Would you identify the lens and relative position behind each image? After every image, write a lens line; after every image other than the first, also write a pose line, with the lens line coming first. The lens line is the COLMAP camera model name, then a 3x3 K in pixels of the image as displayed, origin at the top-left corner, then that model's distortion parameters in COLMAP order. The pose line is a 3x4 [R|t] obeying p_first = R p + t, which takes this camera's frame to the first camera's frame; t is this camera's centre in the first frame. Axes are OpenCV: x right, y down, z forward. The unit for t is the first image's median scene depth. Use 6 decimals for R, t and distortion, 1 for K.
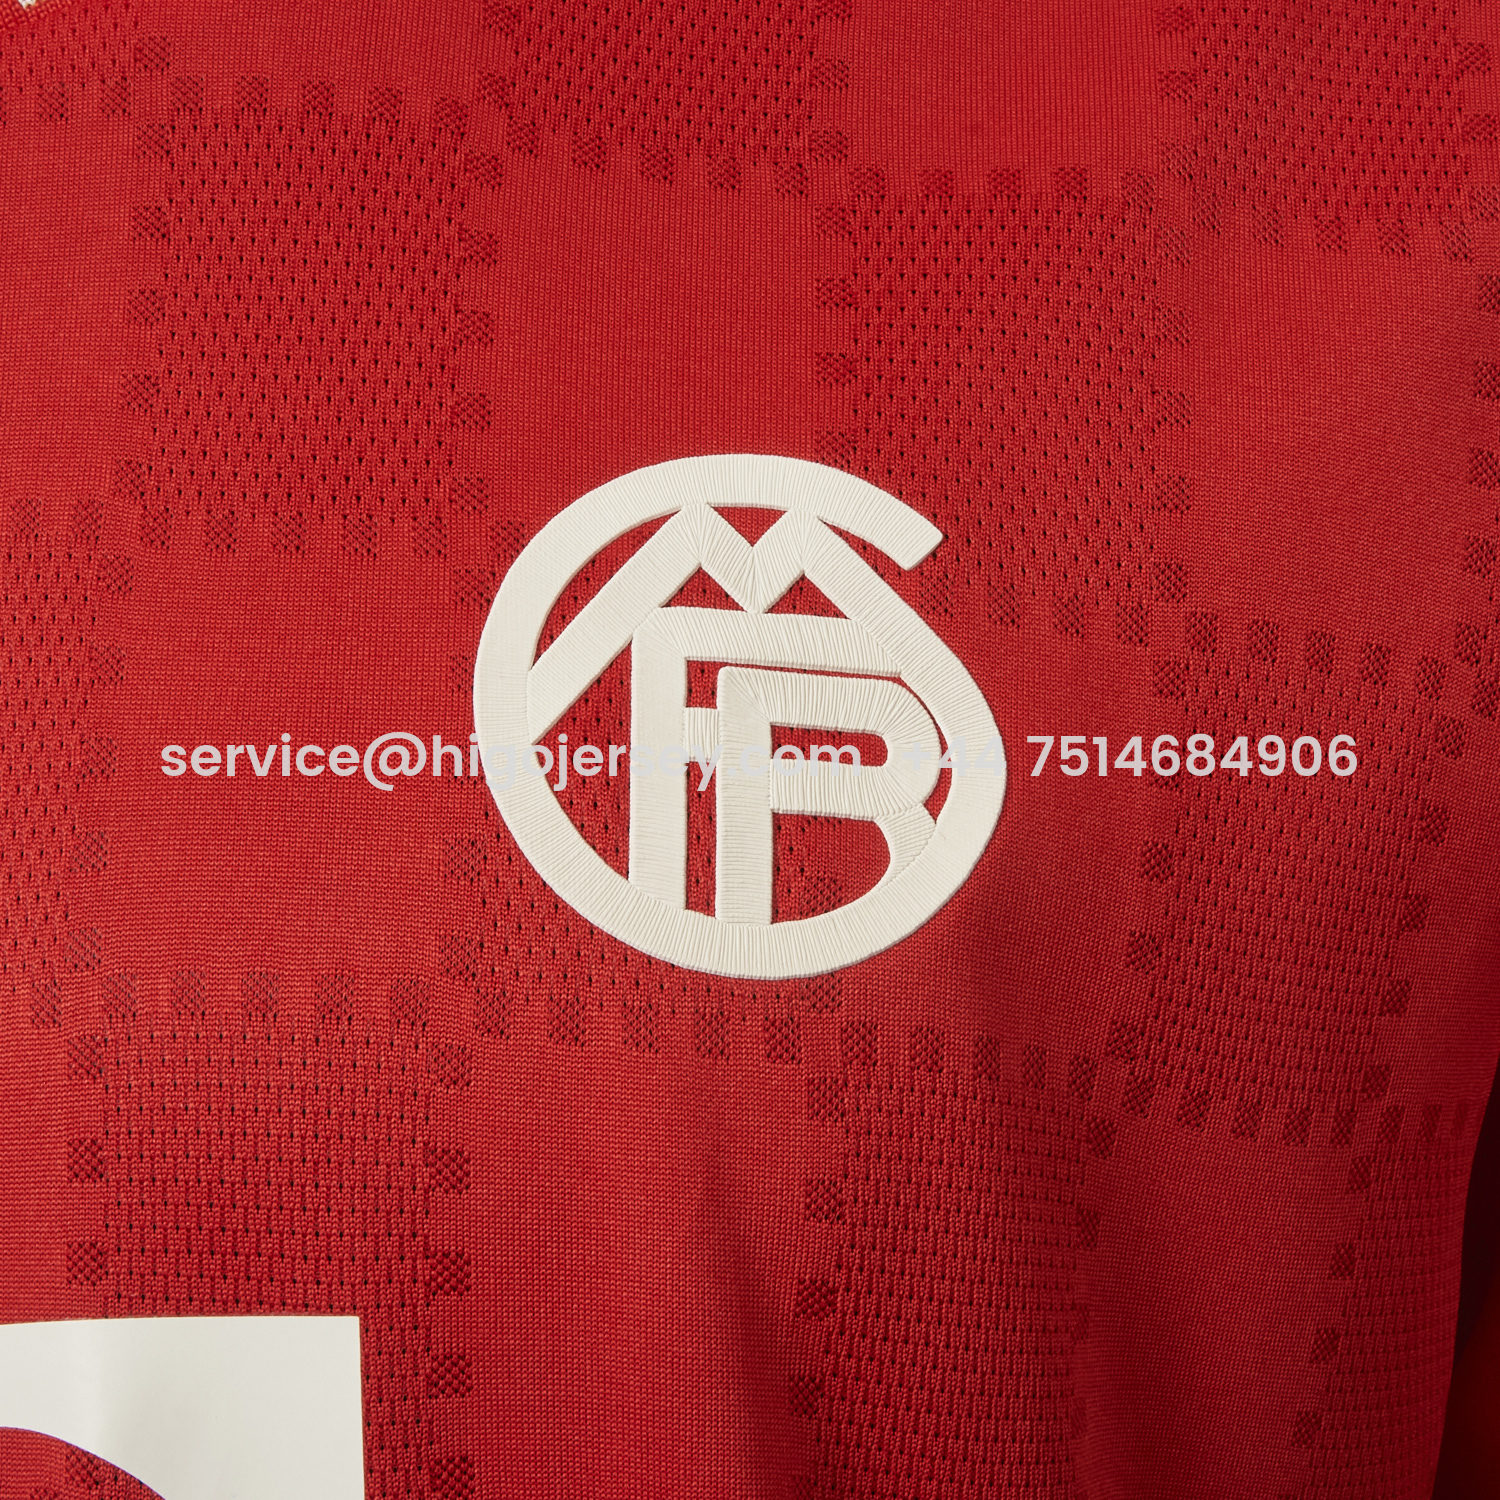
lens RADIAL K [[3179.2, 0, 750.0], [0, 3179.2, 750.0], [0, 0, 1]] dist [-0.062963, -0.386200]
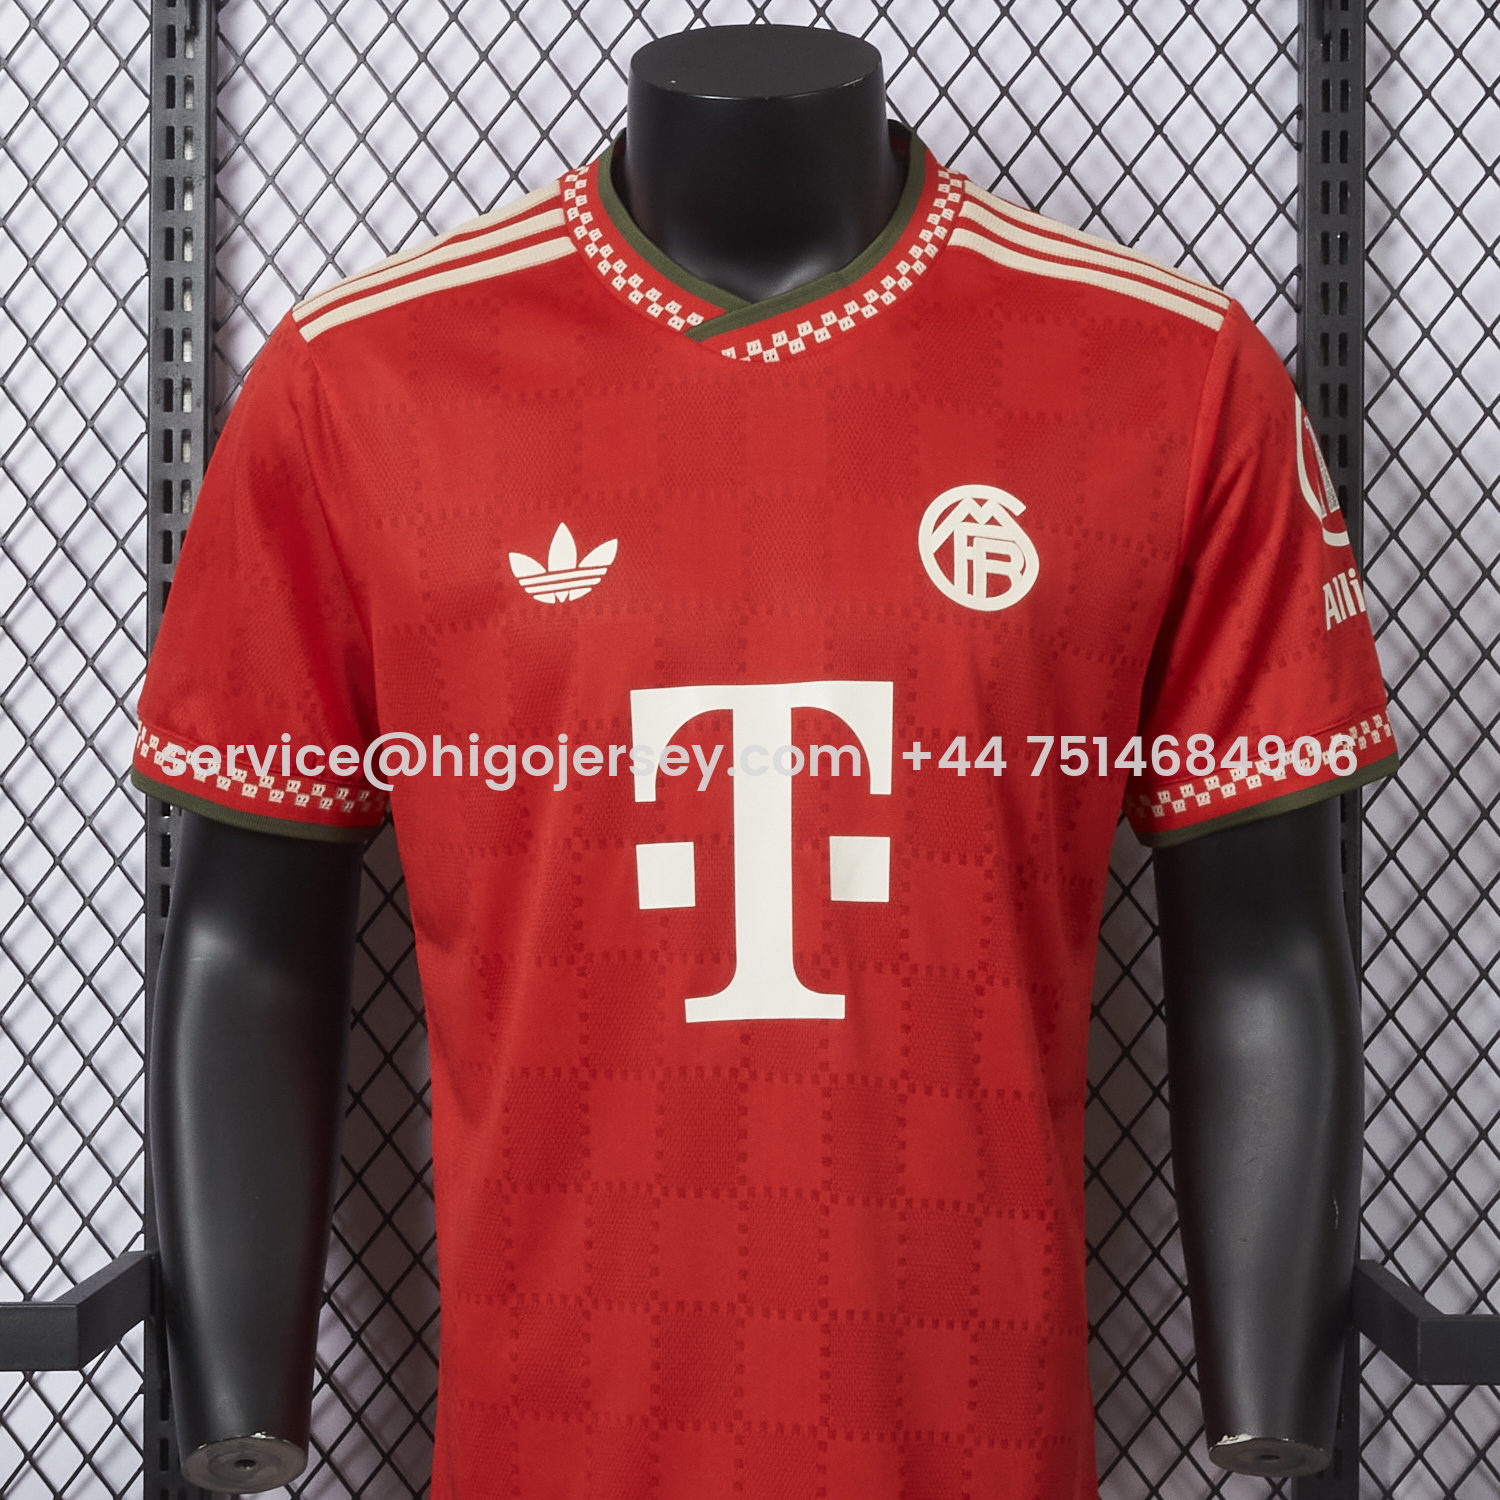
lens RADIAL K [[3526.6, 0, 750.0], [0, 3526.6, 750.0], [0, 0, 1]] dist [0.084688, 0.134698]
pose [[0.993246, 0.043532, 0.107551, -0.797750], [-0.049915, 0.997103, 0.057389, 0.001559], [-0.104741, -0.062370, 0.992542, -3.638863]]
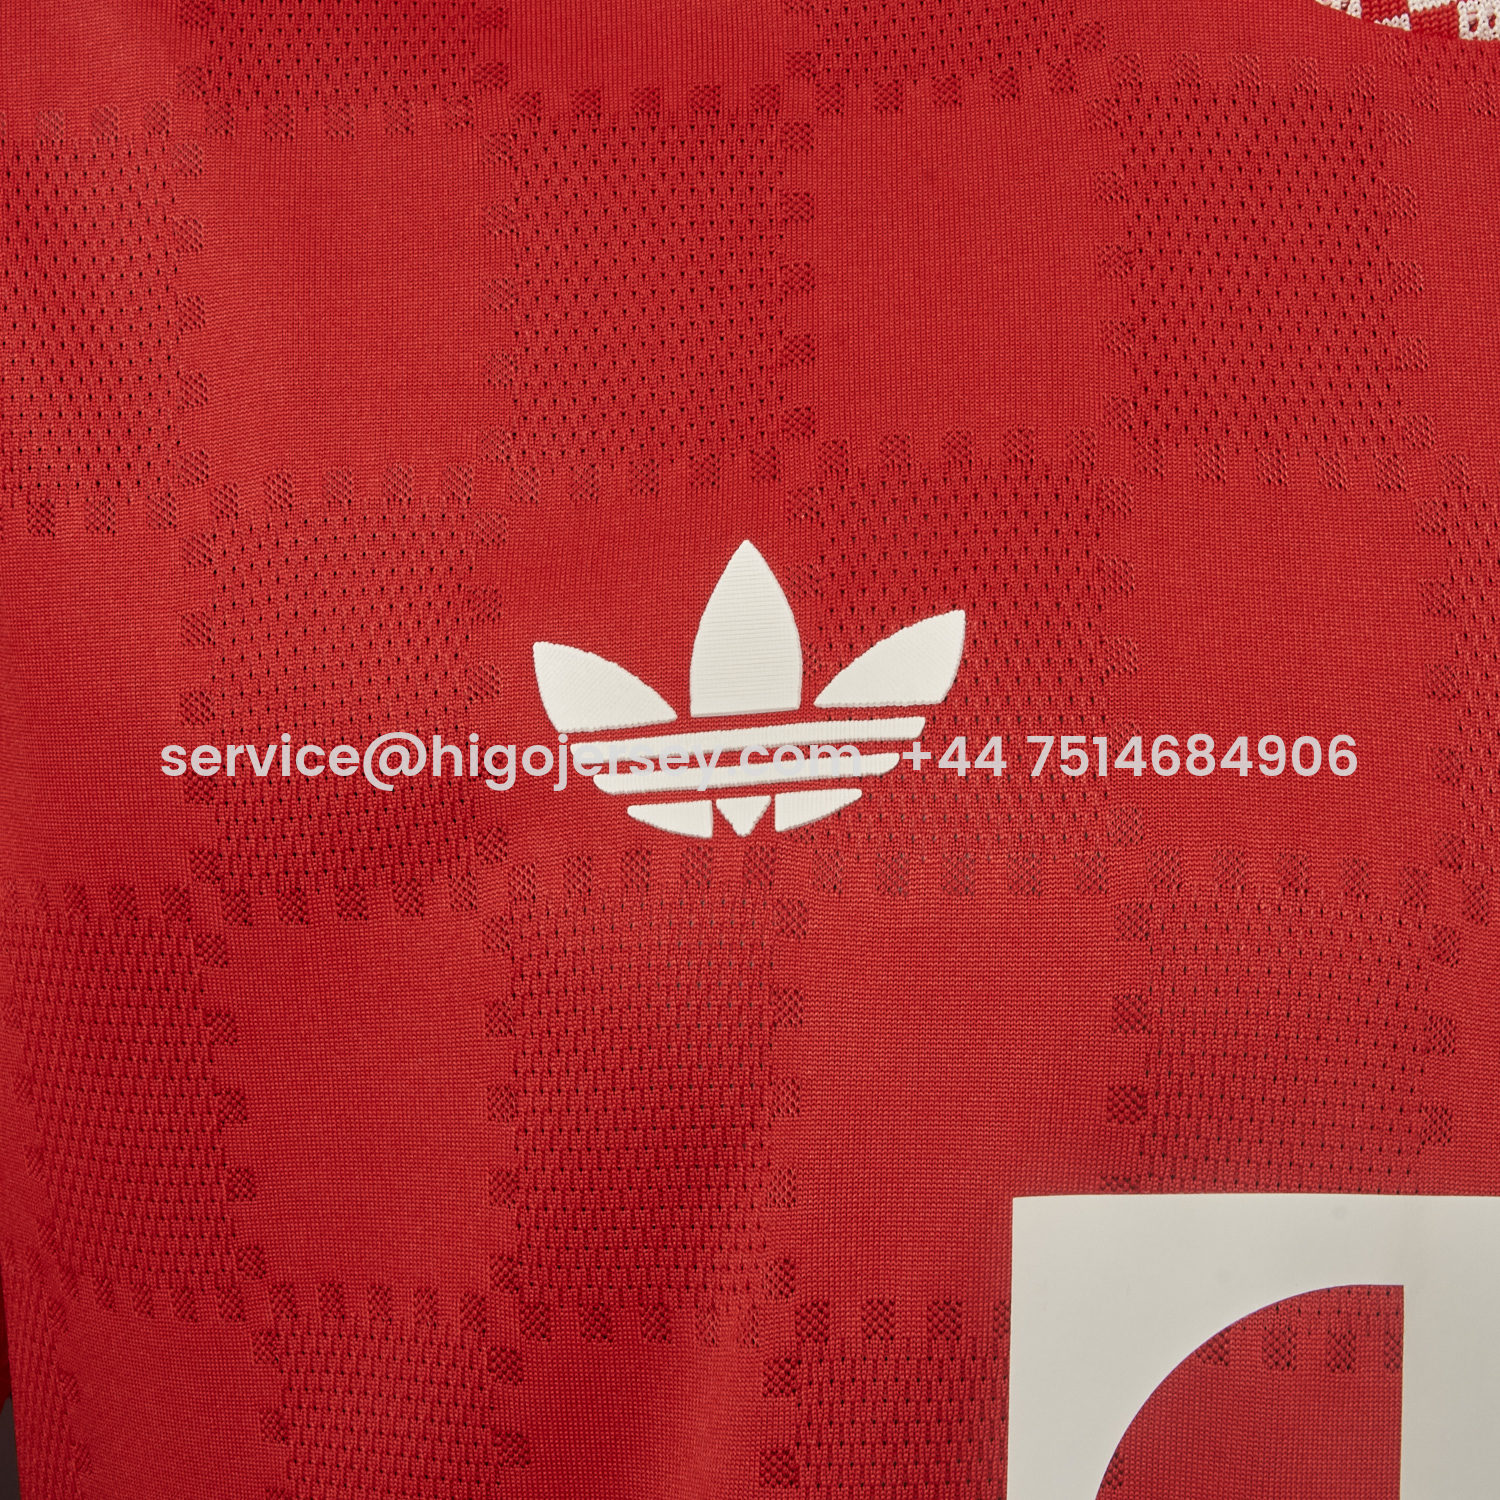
lens RADIAL K [[3249.4, 0, 778.9], [0, 3249.4, 749.6], [0, 0, 1]] dist [-0.077568, 0.017864]
pose [[0.963822, 0.109001, 0.243242, -0.816211], [-0.107545, 0.994013, -0.019297, 0.077668], [-0.243889, -0.007561, 0.969774, -0.036419]]
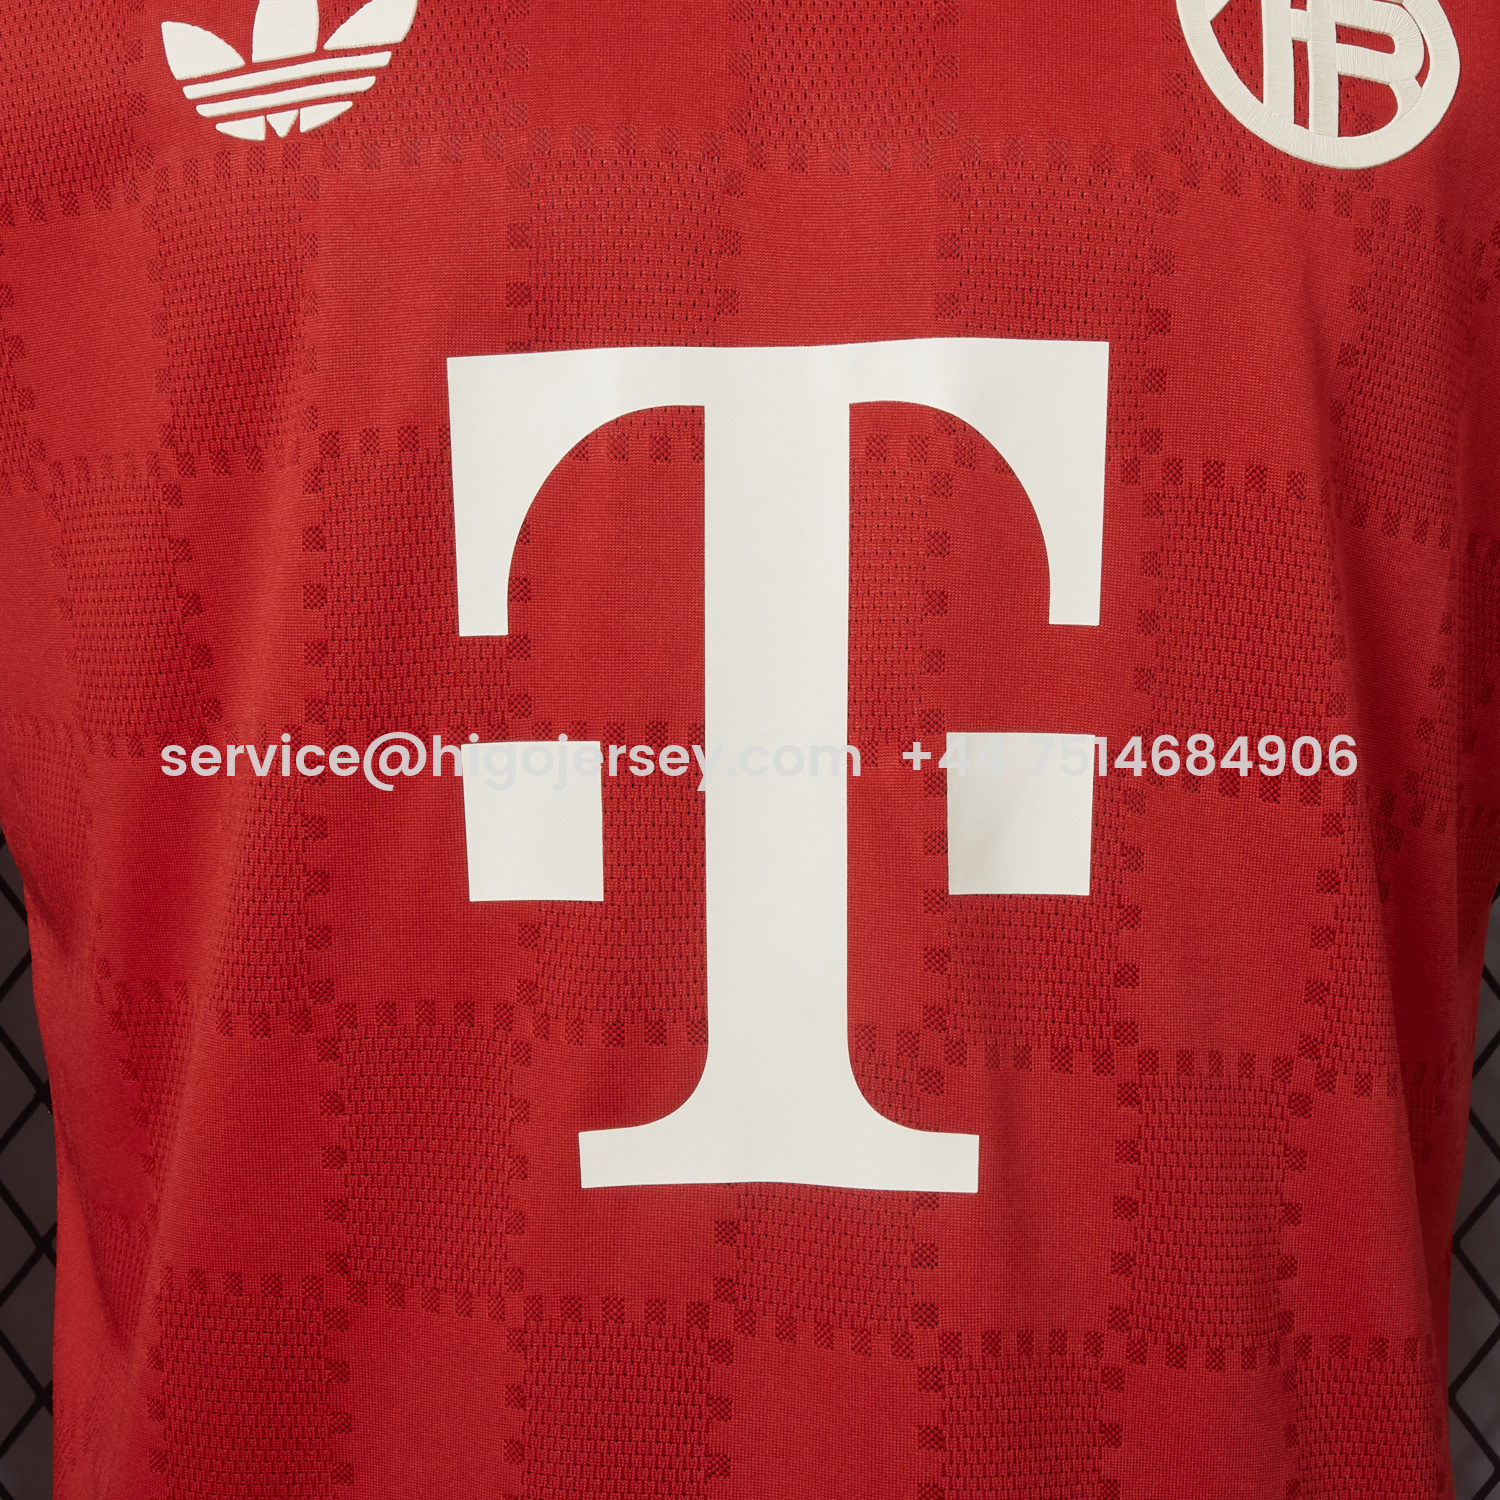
lens RADIAL K [[3249.4, 0, 778.9], [0, 3249.4, 749.6], [0, 0, 1]] dist [-0.077568, 0.017864]
pose [[0.991247, 0.044037, 0.124462, -0.486864], [-0.060890, 0.988968, 0.135033, 0.161390], [-0.117143, -0.141430, 0.982993, -0.718084]]
